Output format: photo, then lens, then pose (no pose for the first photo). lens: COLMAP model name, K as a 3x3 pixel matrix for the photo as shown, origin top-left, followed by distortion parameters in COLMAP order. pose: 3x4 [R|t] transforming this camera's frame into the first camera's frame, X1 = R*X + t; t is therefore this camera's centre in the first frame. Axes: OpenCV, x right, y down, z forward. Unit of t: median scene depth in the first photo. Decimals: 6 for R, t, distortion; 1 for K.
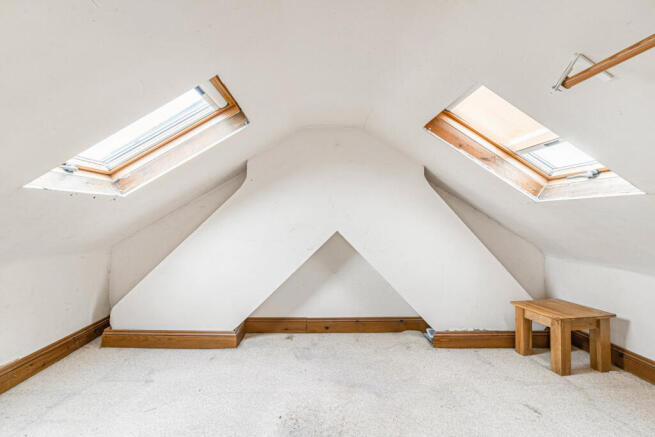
lens RADIAL K [[312.1, 0, 325.6], [0, 312.1, 217.2], [0, 0, 1]] dist [-0.000238, 0.000375]
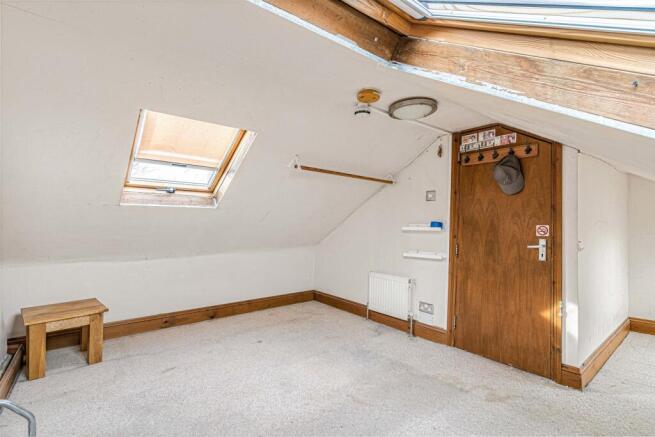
lens RADIAL K [[312.1, 0, 326.7], [0, 312.1, 219.2], [0, 0, 1]] dist [-0.000238, 0.000375]
pose [[-0.604689, -0.002596, 0.796457, -0.636768], [-0.013658, 0.999881, -0.007111, -0.002077], [-0.796345, -0.015178, -0.604653, 1.081922]]
